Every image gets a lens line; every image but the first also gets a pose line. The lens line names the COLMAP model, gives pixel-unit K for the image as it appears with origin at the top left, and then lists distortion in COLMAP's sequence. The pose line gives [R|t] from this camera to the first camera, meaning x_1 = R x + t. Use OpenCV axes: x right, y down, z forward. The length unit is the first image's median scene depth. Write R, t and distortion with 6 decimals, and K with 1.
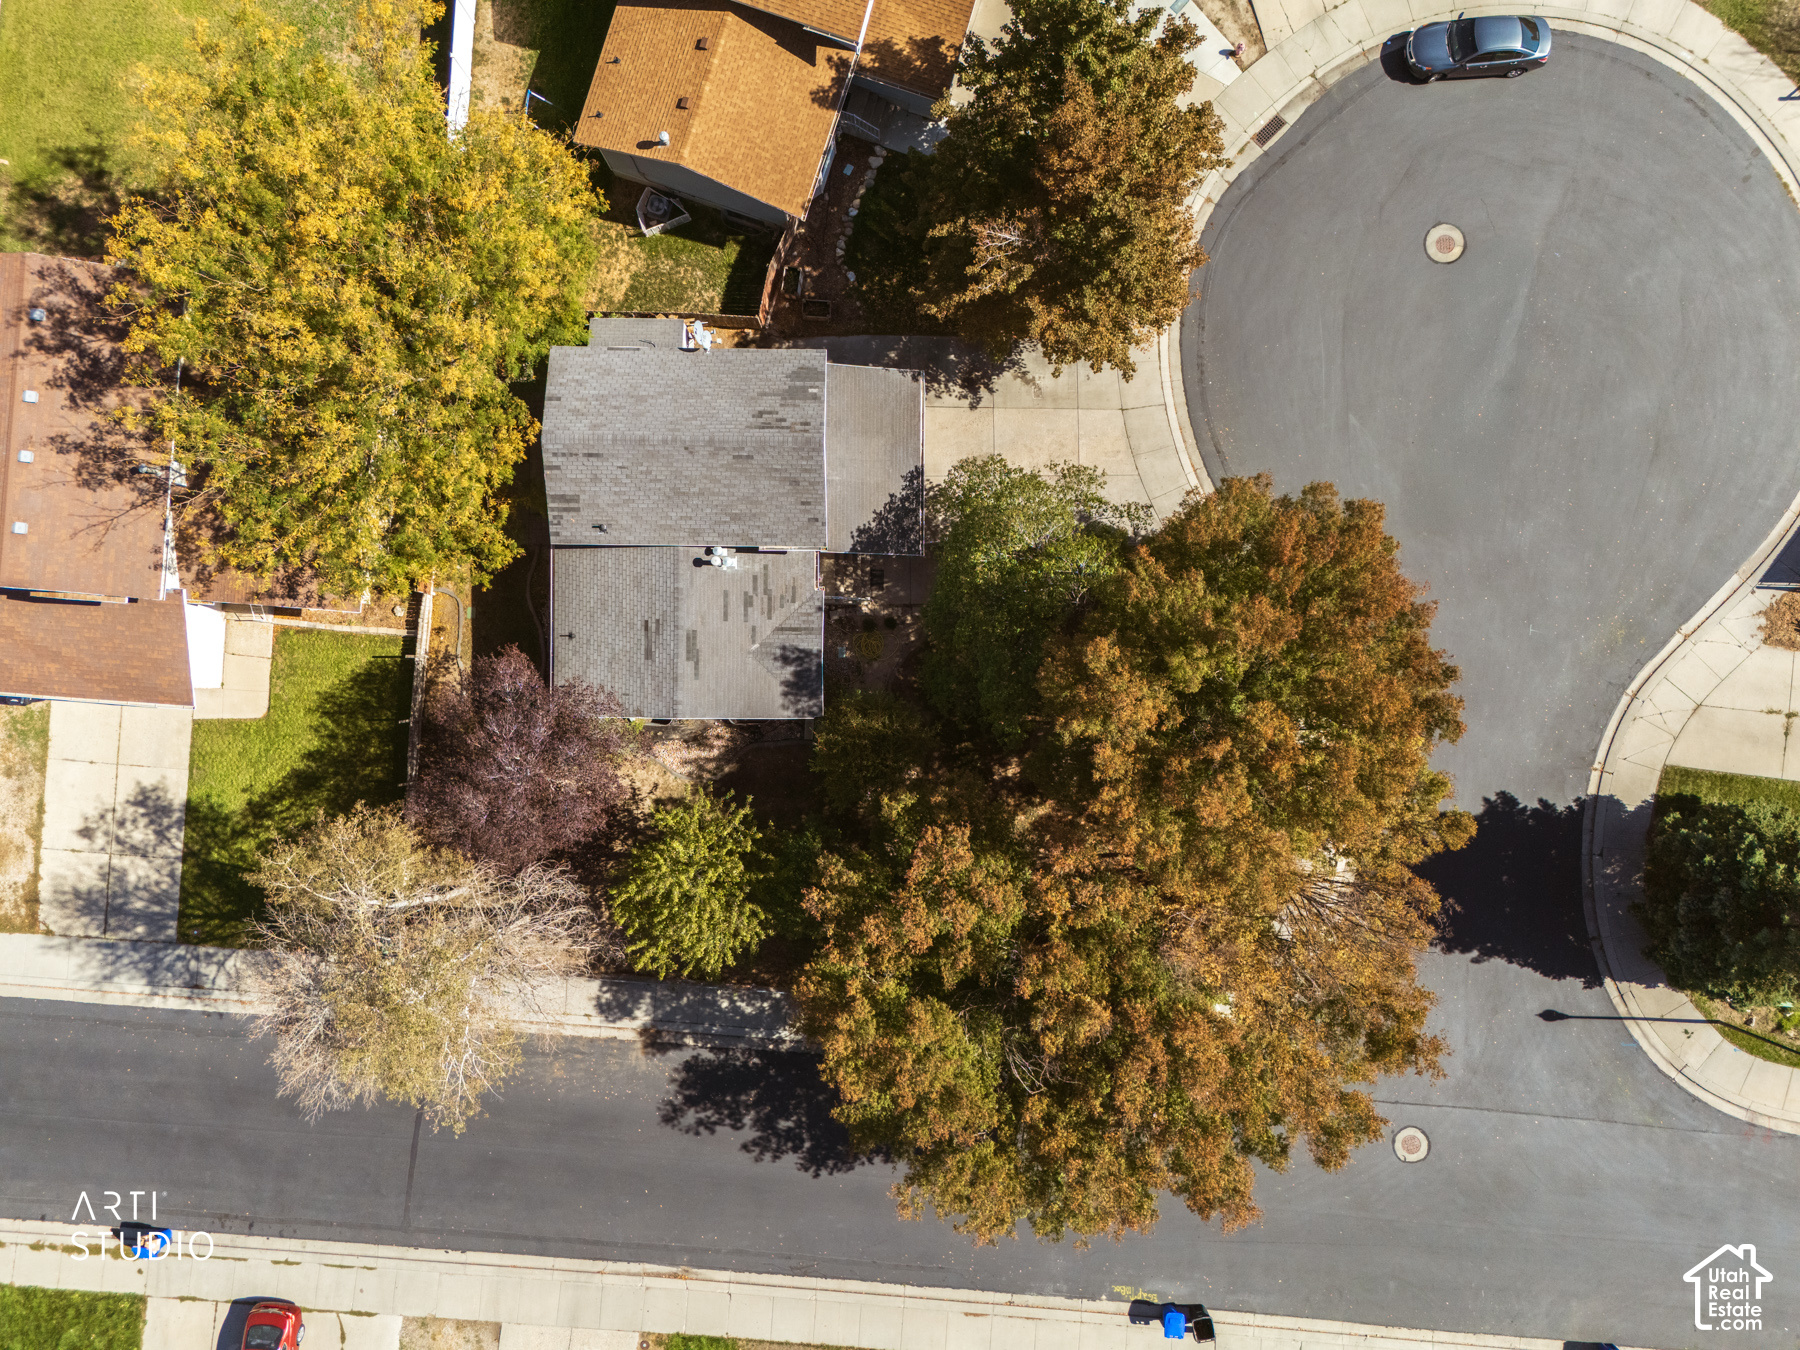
lens RADIAL K [[1316.3, 0, 900.0], [0, 1316.3, 675.0], [0, 0, 1]] dist [0.067220, -0.072586]
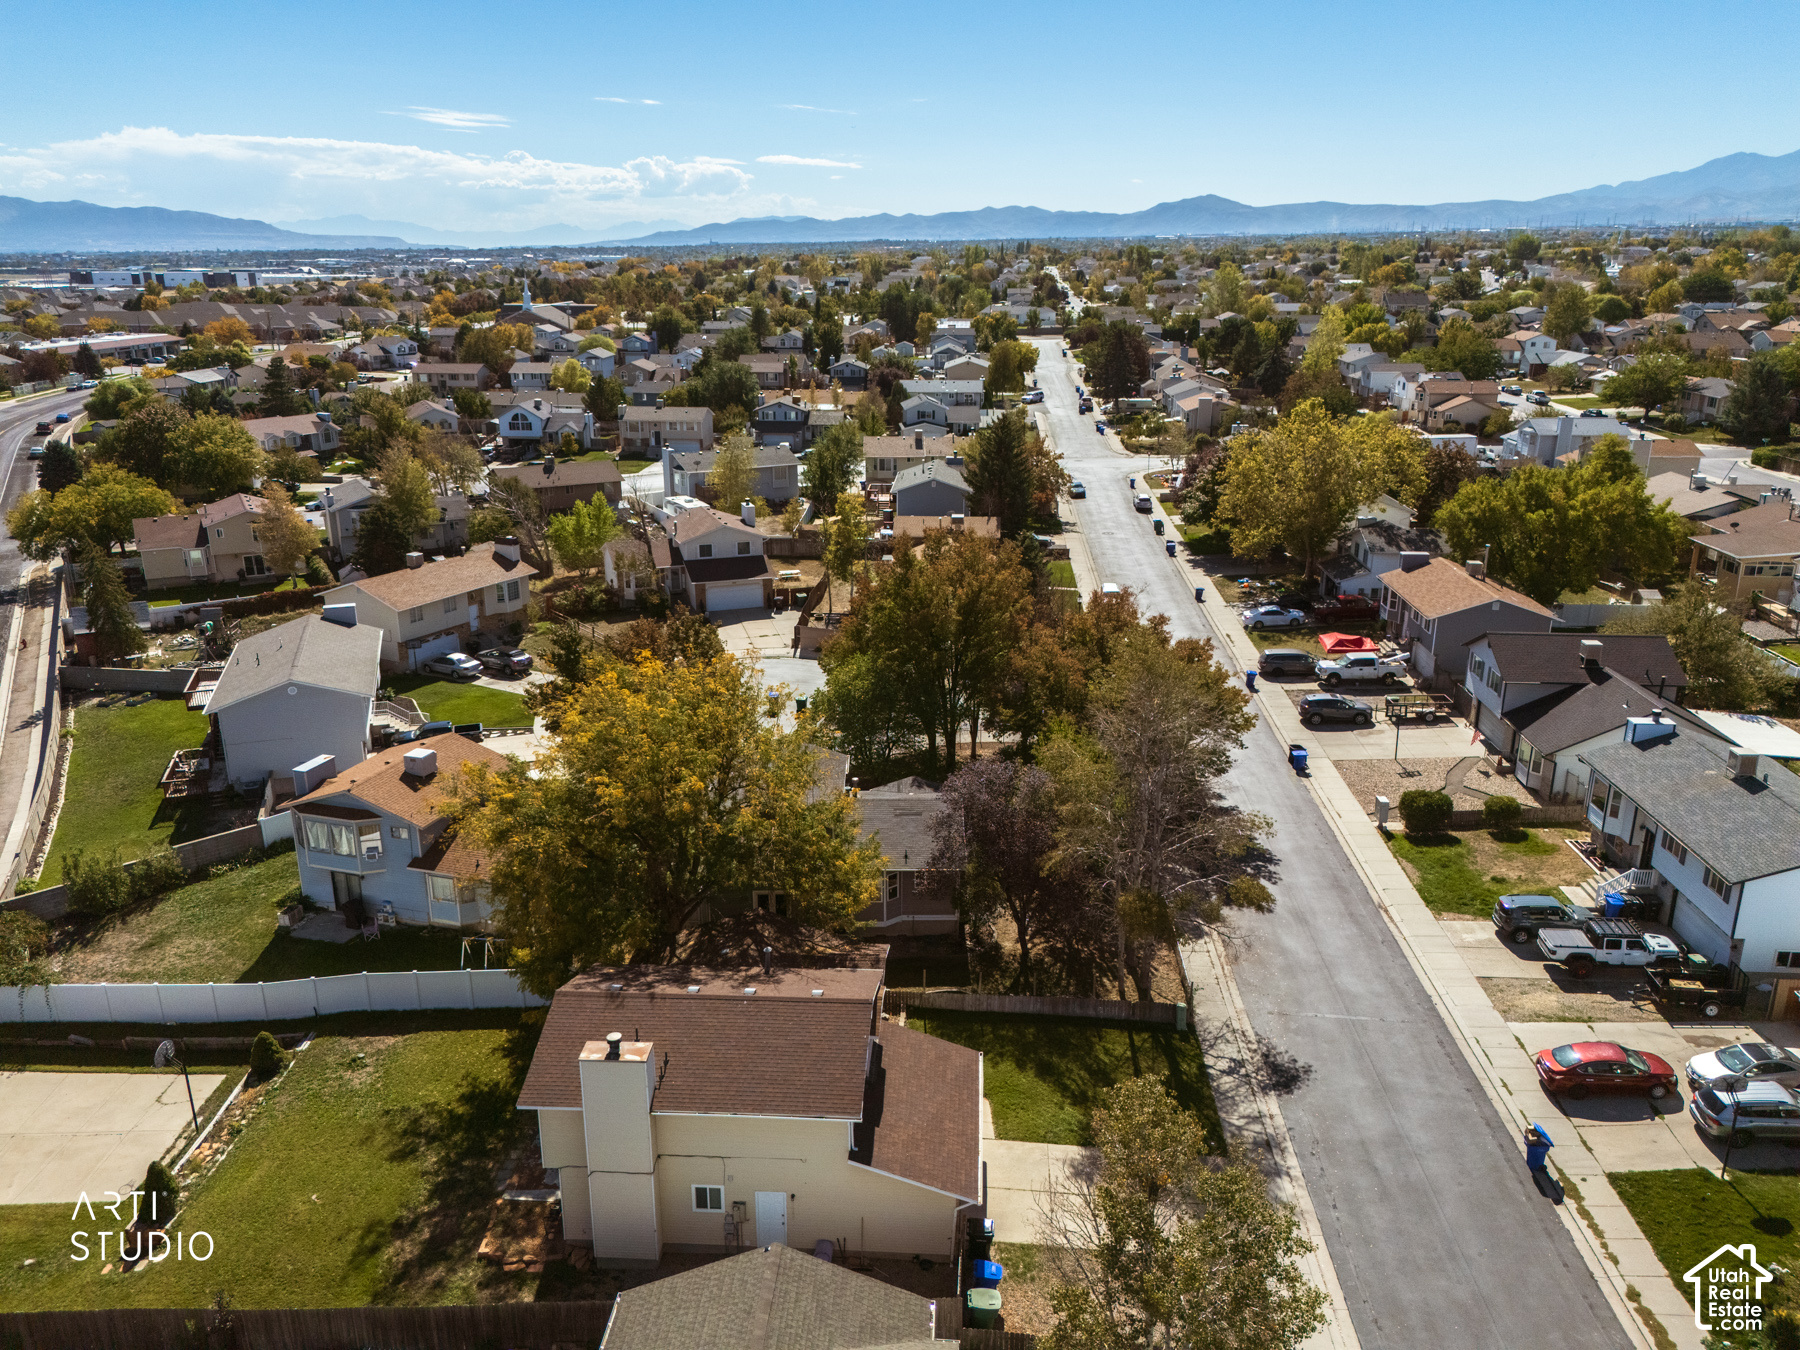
lens RADIAL K [[1316.3, 0, 900.0], [0, 1316.3, 675.0], [0, 0, 1]] dist [0.067220, -0.072586]
pose [[-0.009227, -0.302861, 0.952990, -1.356755], [0.999873, 0.009606, 0.012734, -0.053994], [-0.013011, 0.952986, 0.302733, 0.378317]]
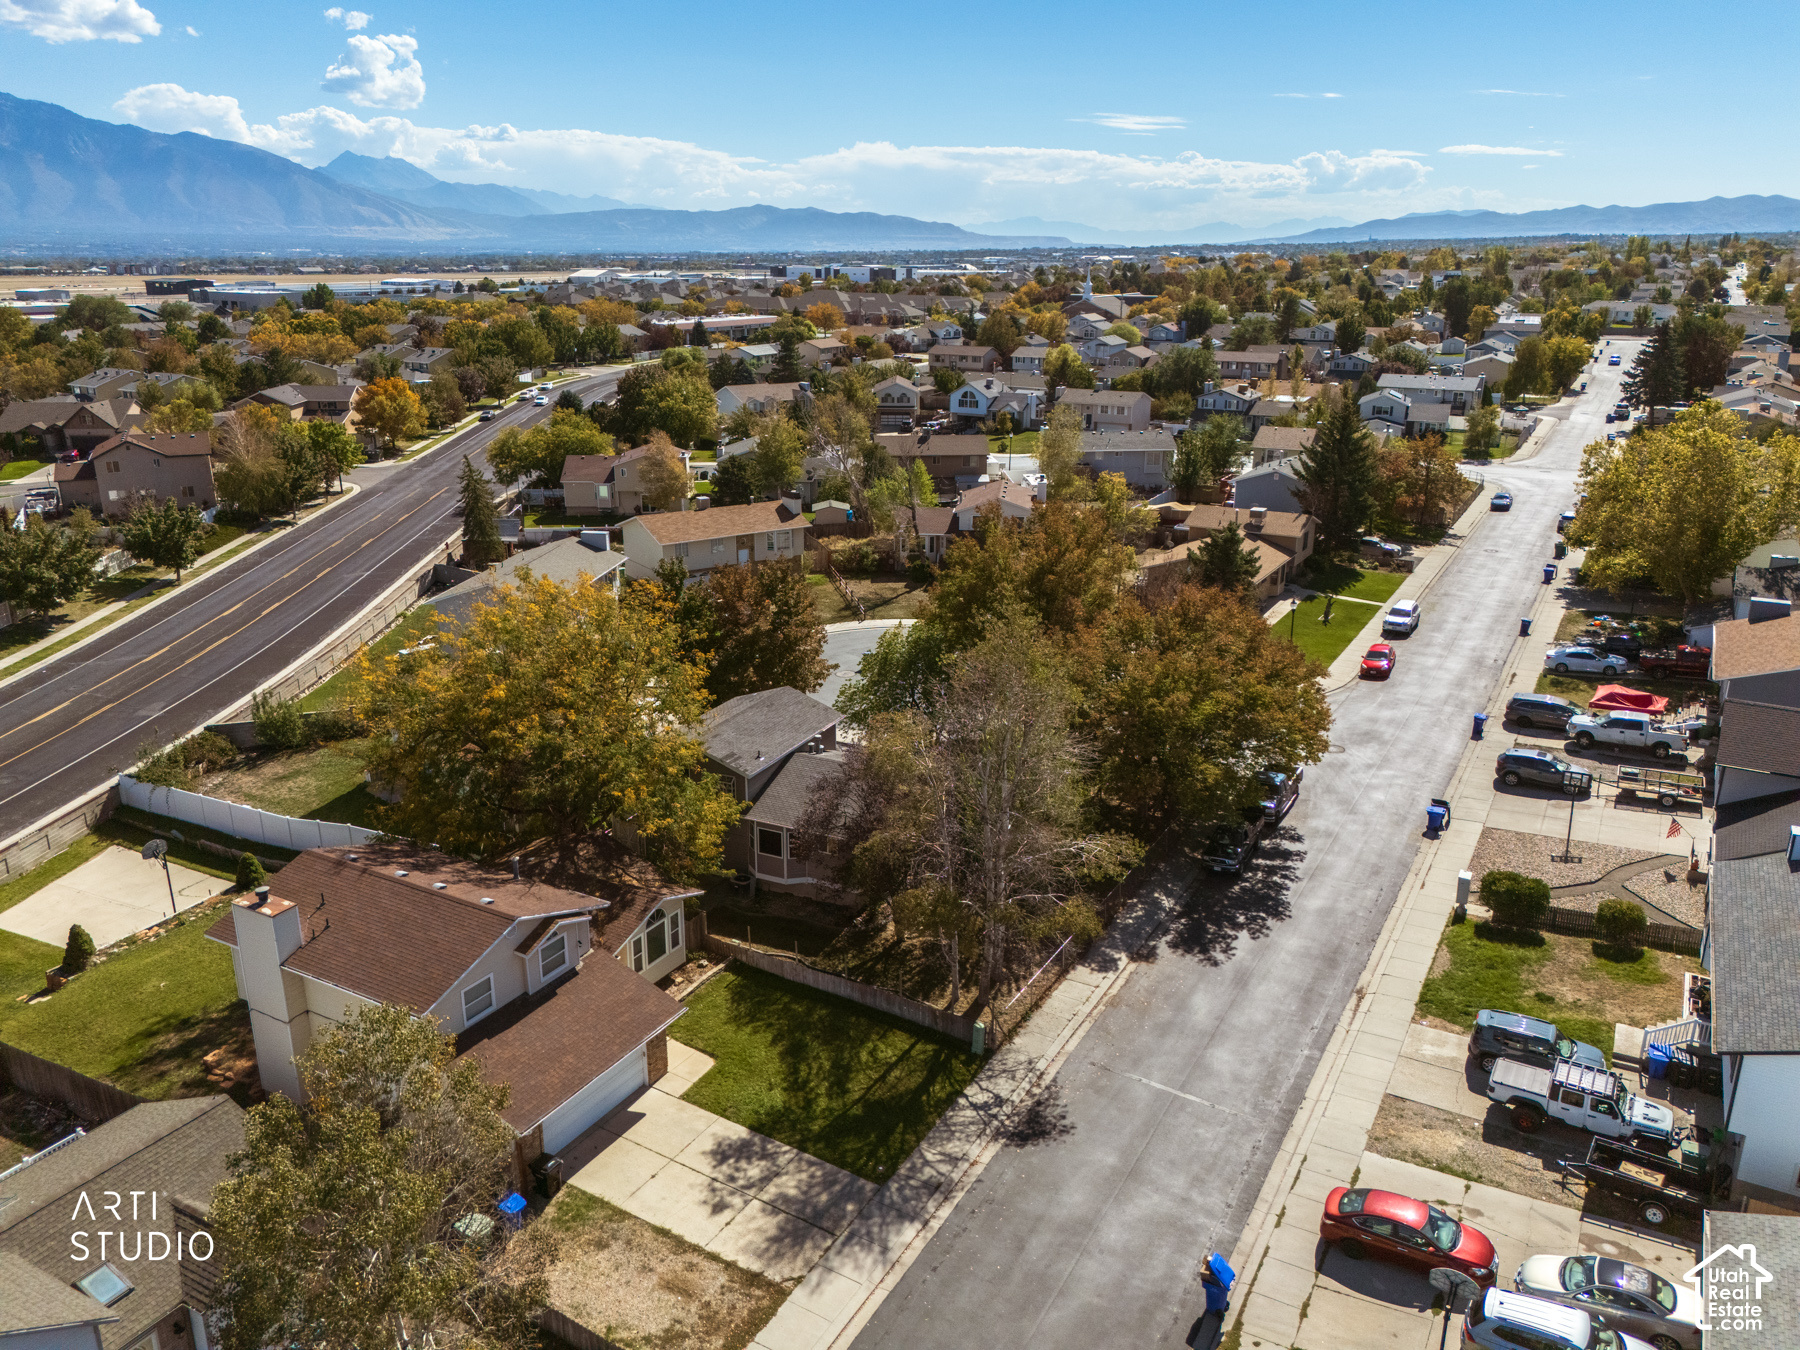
lens RADIAL K [[1316.3, 0, 900.0], [0, 1316.3, 675.0], [0, 0, 1]] dist [0.067220, -0.072586]
pose [[0.432268, -0.273457, 0.859282, -1.190174], [0.901591, 0.148657, -0.406244, 0.513026], [-0.016648, 0.950327, 0.310806, 0.417415]]
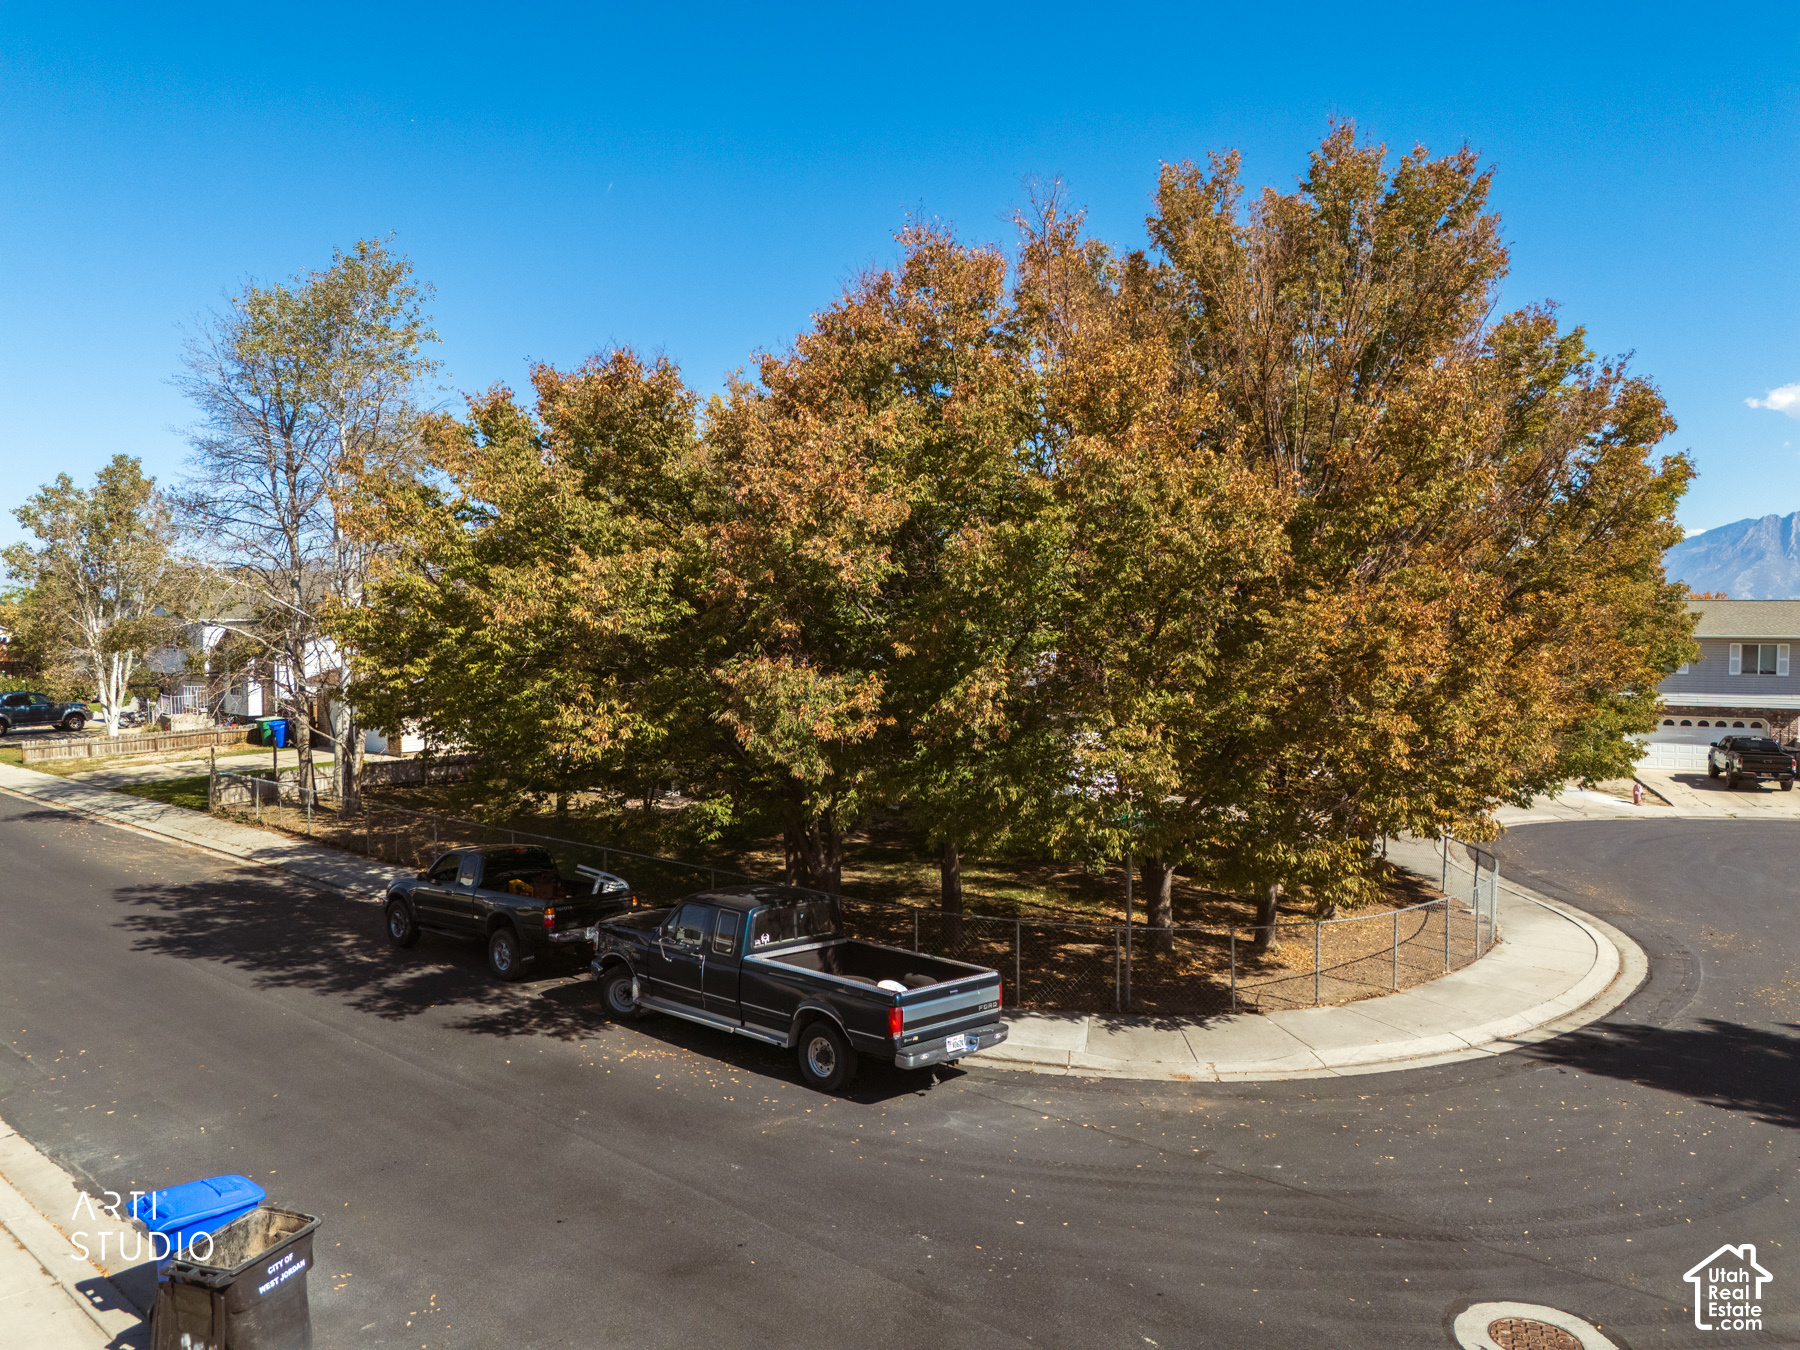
lens RADIAL K [[1316.3, 0, 900.0], [0, 1316.3, 675.0], [0, 0, 1]] dist [0.067220, -0.072586]
pose [[0.787644, 0.037344, -0.614998, 0.425444], [-0.616114, 0.040463, -0.786617, 0.572523], [-0.004491, 0.998483, 0.054879, 0.872684]]
